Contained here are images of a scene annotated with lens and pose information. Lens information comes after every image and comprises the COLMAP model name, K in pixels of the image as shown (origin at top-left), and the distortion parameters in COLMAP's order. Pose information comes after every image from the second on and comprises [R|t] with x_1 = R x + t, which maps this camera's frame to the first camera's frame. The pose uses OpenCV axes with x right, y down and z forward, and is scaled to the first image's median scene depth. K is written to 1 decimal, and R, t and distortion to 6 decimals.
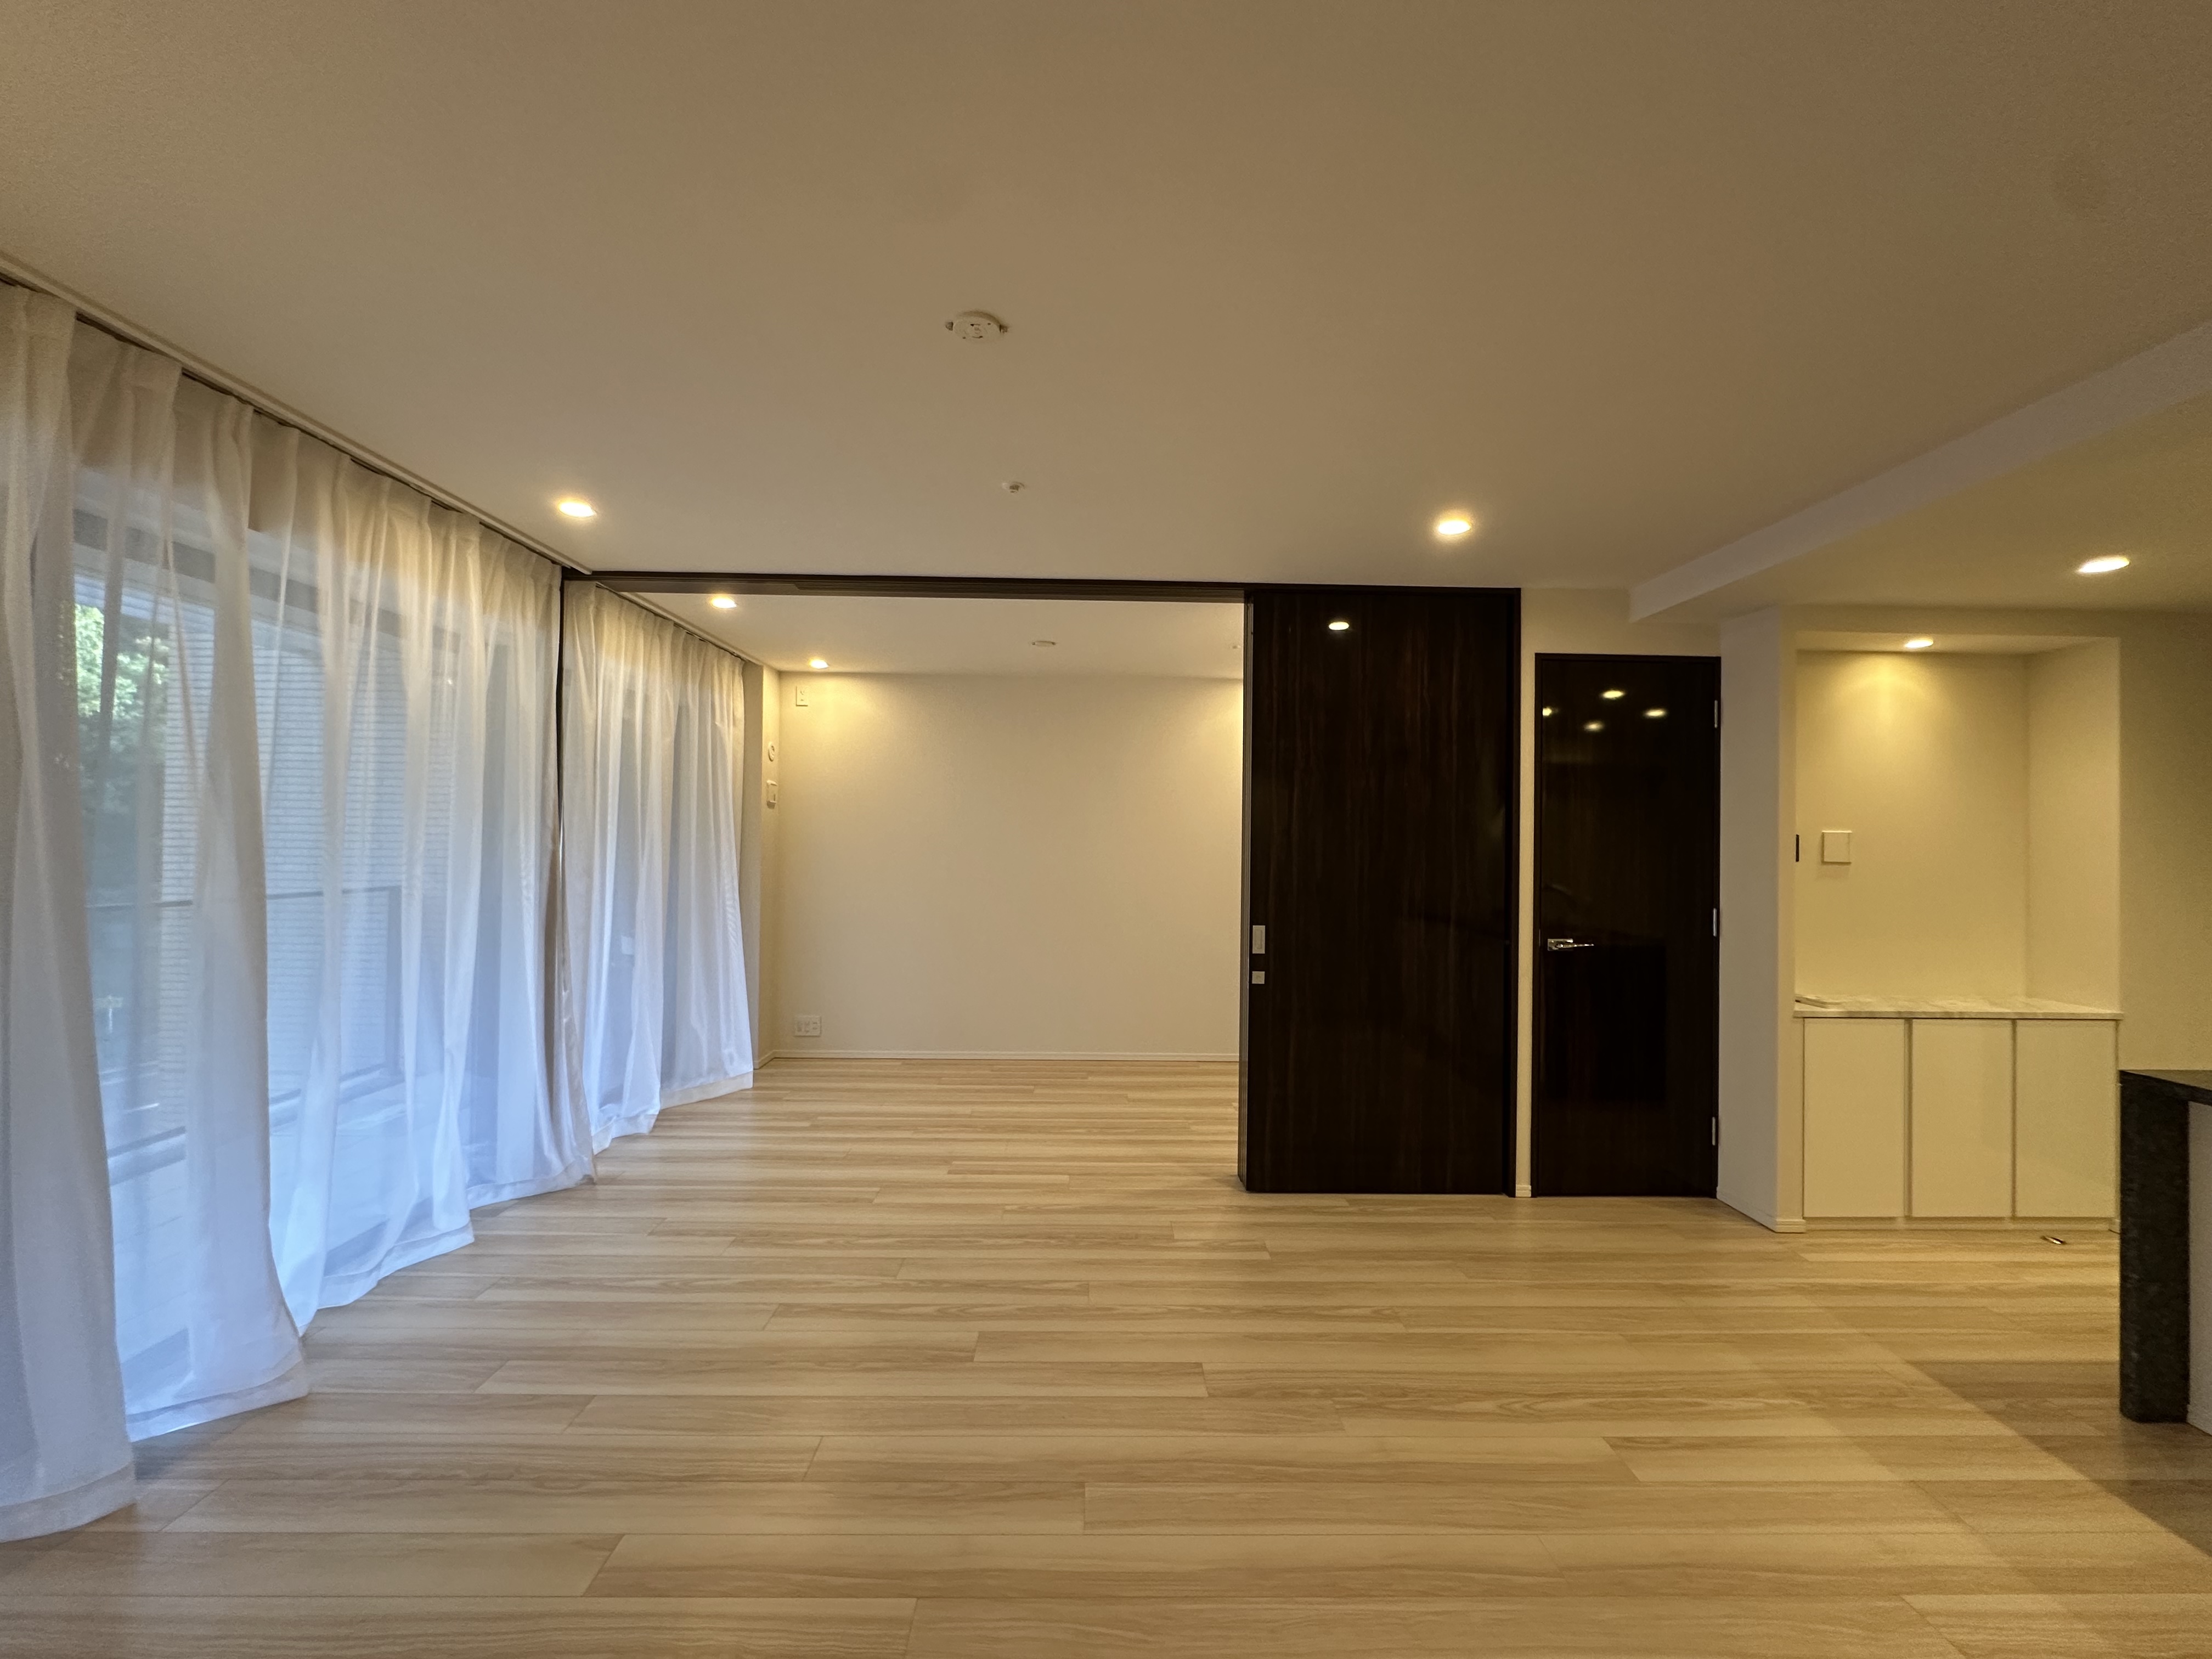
lens RADIAL K [[877.0, 0, 1108.2], [0, 877.0, 828.8], [0, 0, 1]] dist [-0.003494, 0.001141]
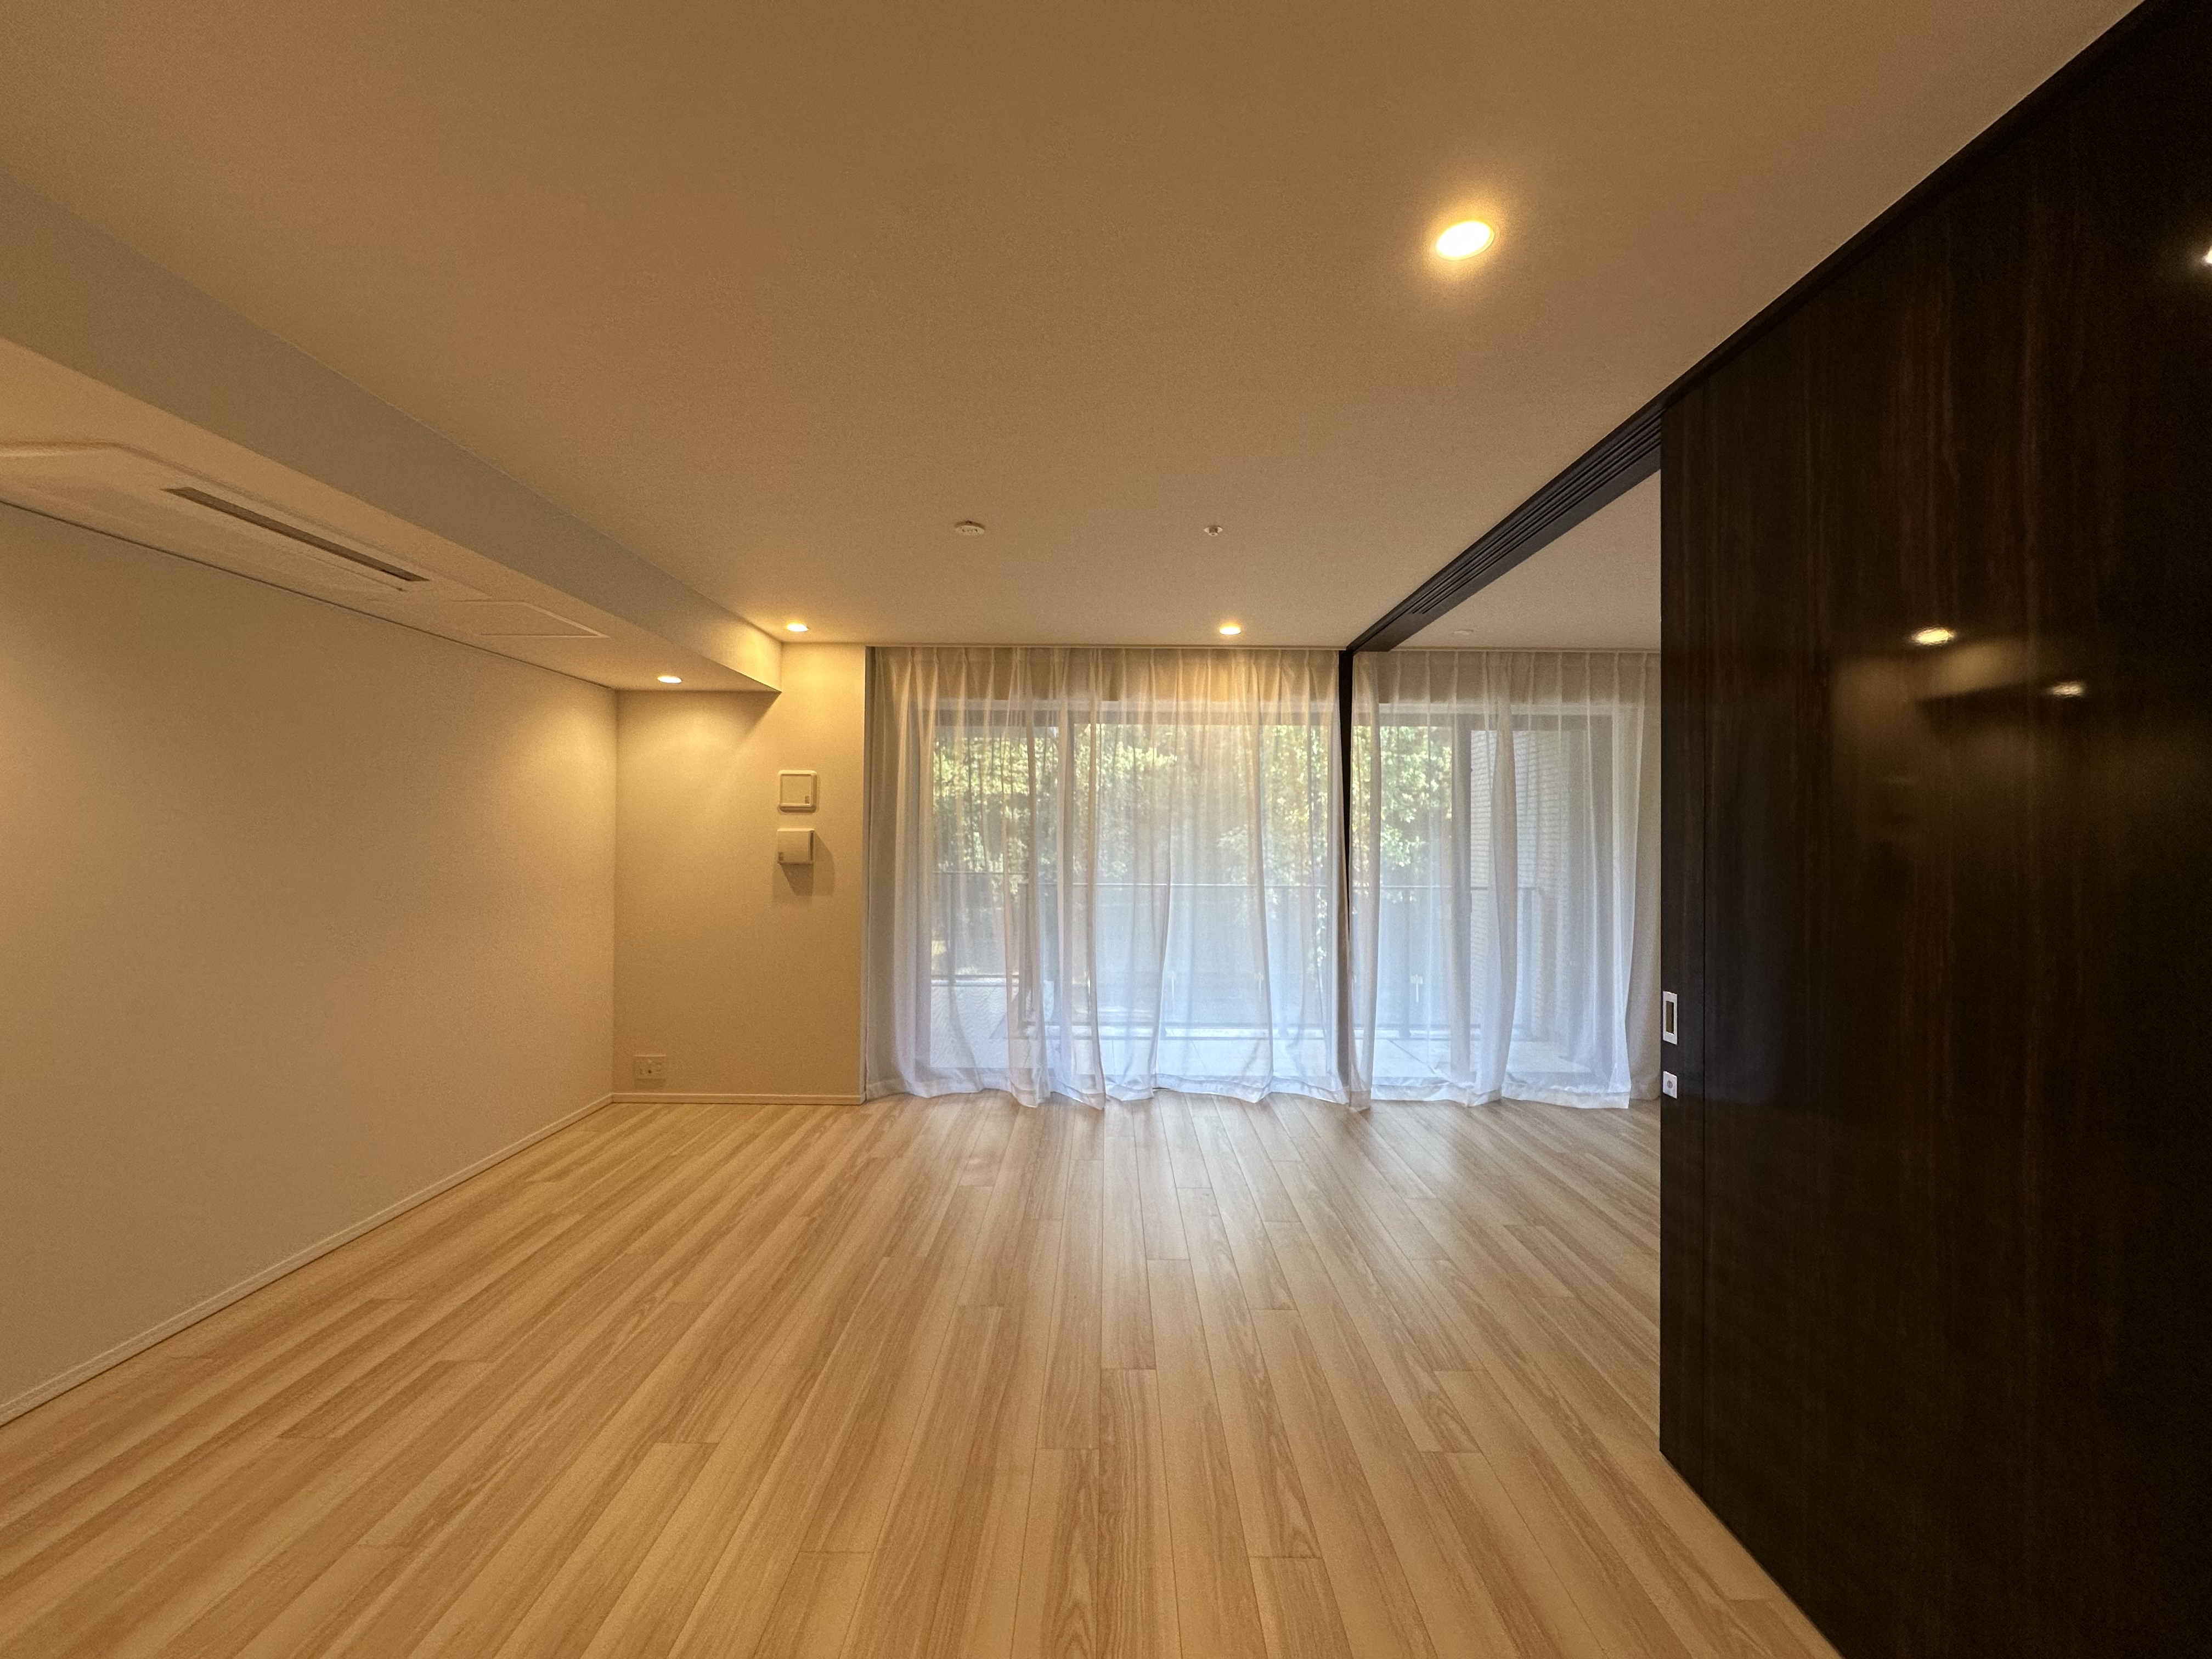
lens RADIAL K [[877.0, 0, 1099.2], [0, 877.0, 821.7], [0, 0, 1]] dist [-0.003494, 0.001141]
pose [[-0.020473, -0.031291, -0.999301, 0.821792], [0.005814, 0.999489, -0.031416, 0.017594], [0.999774, -0.006453, -0.020281, 0.708920]]
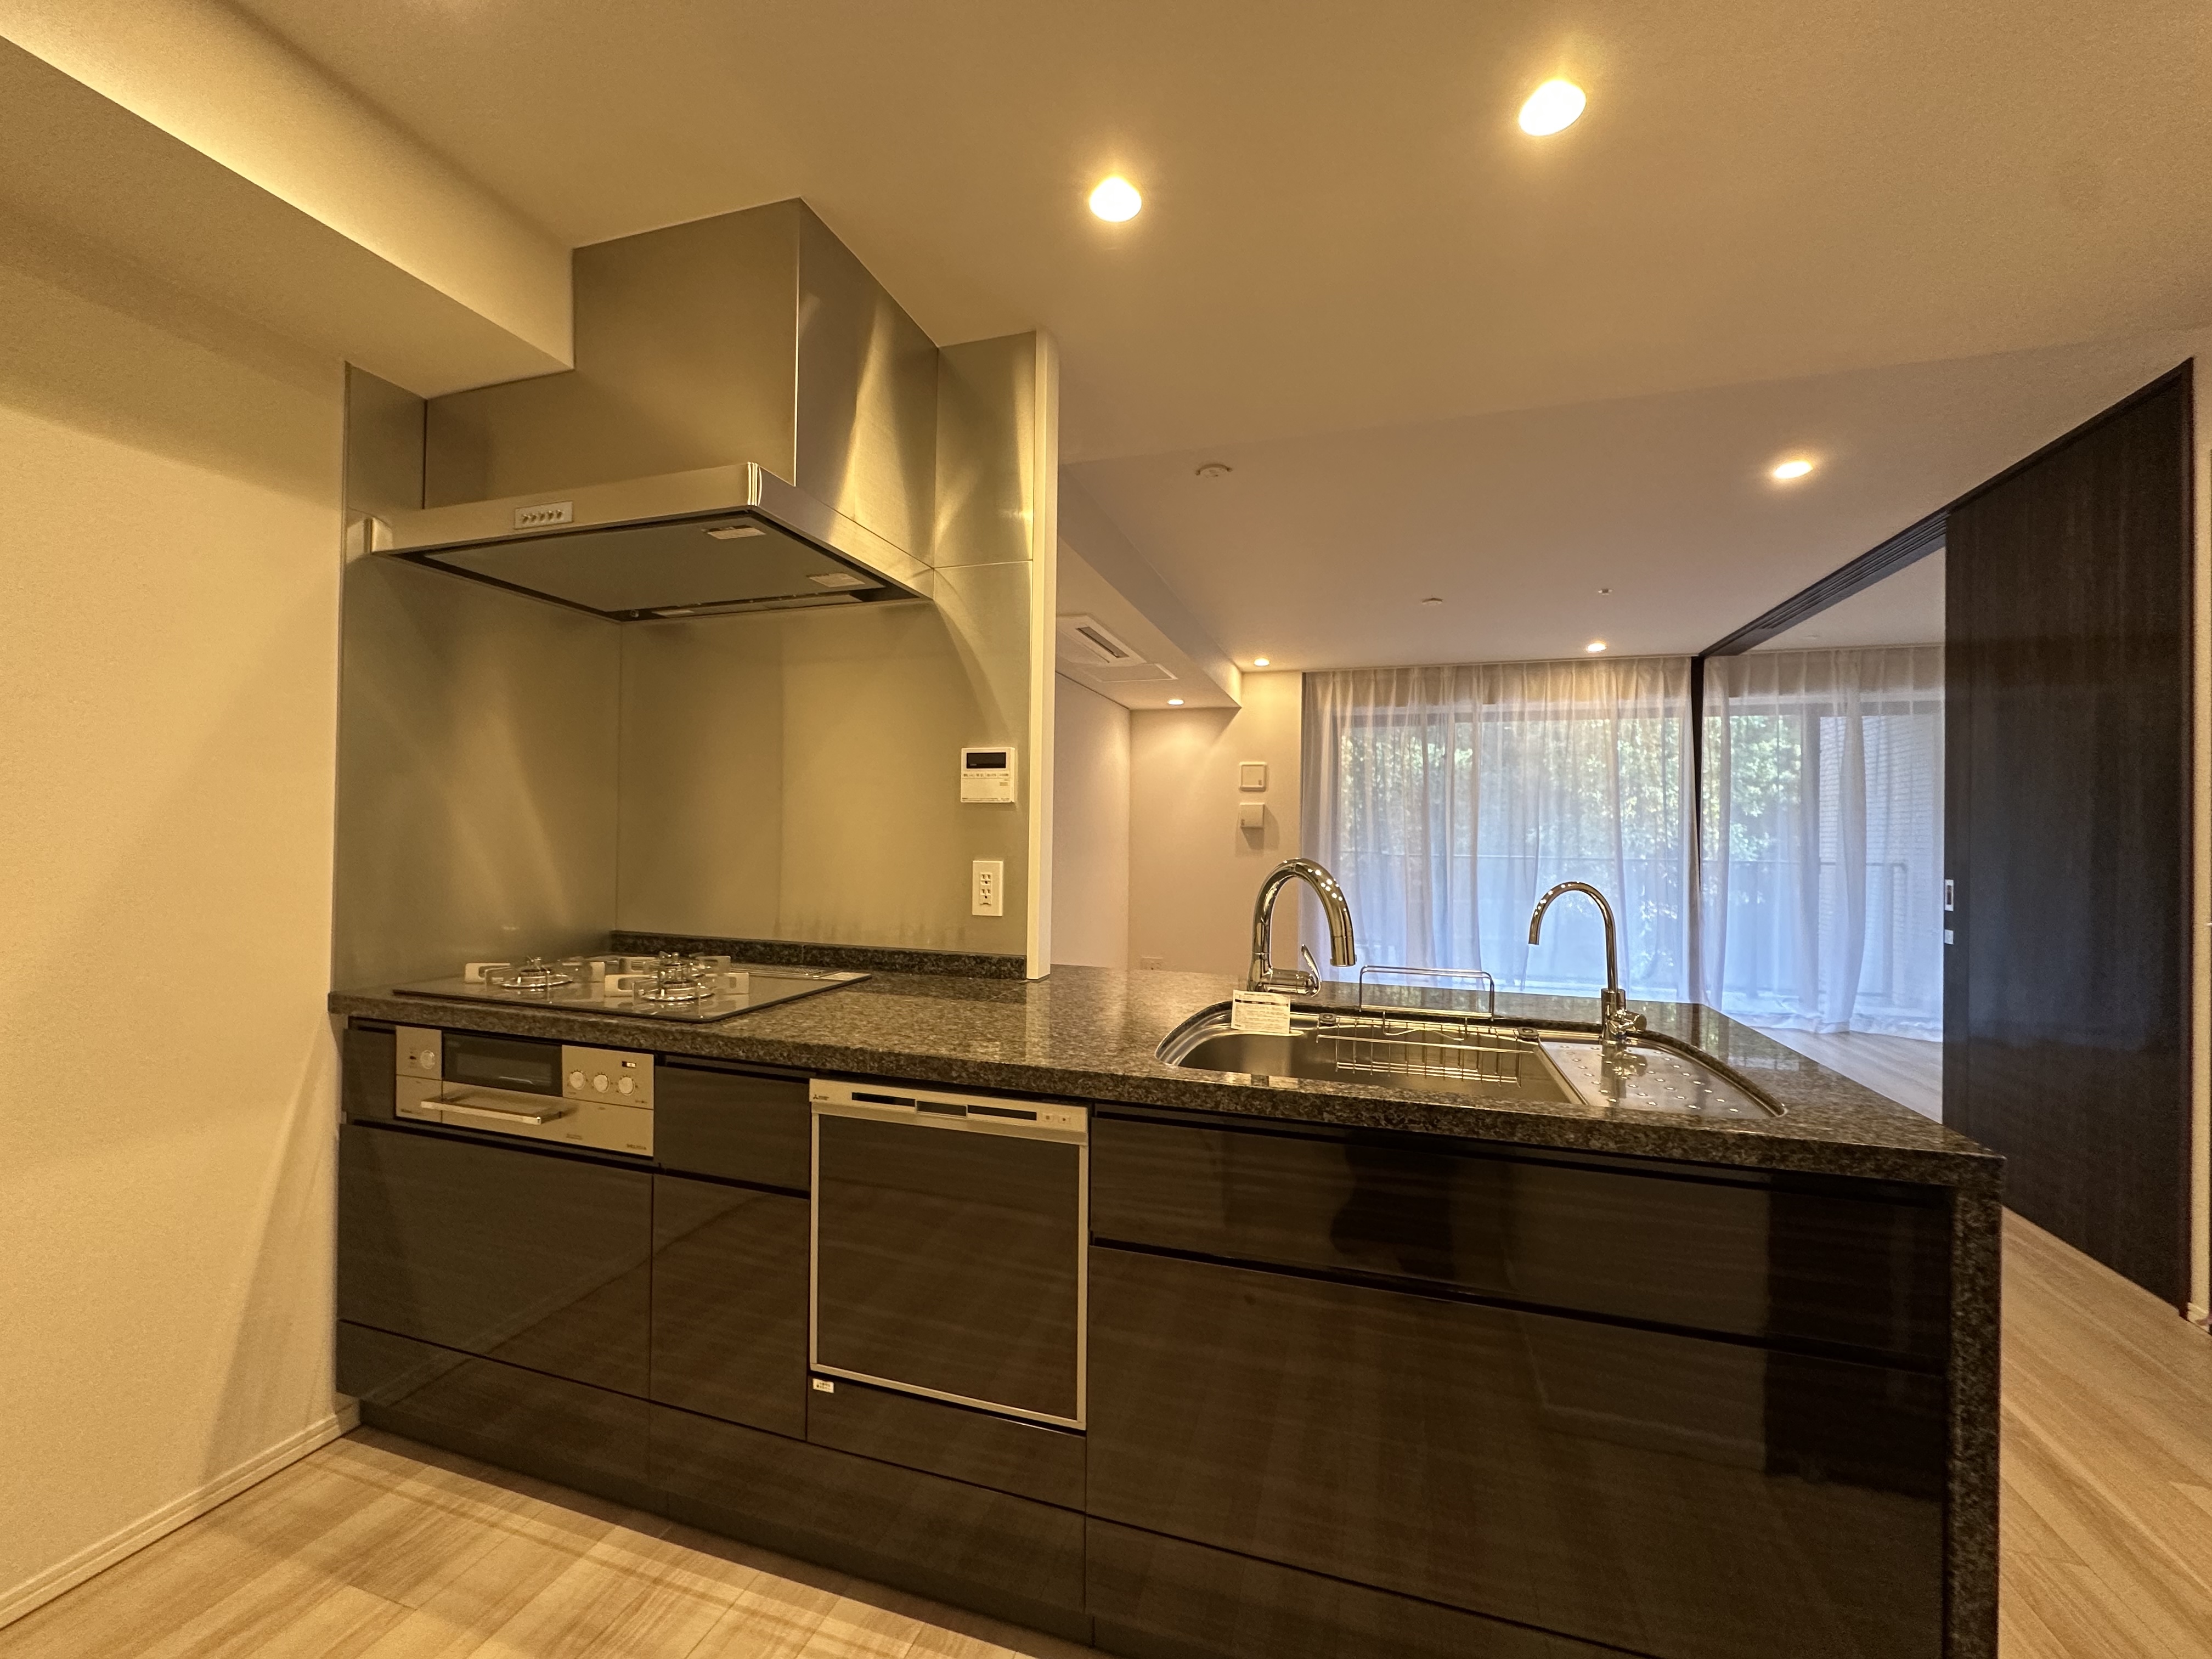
lens RADIAL K [[877.0, 0, 1103.9], [0, 877.0, 824.4], [0, 0, 1]] dist [-0.003494, 0.001141]
pose [[-0.314860, -0.028897, -0.948698, 1.448378], [-0.004535, 0.999571, -0.028942, 0.092388], [0.949127, -0.004811, -0.314856, 0.497120]]
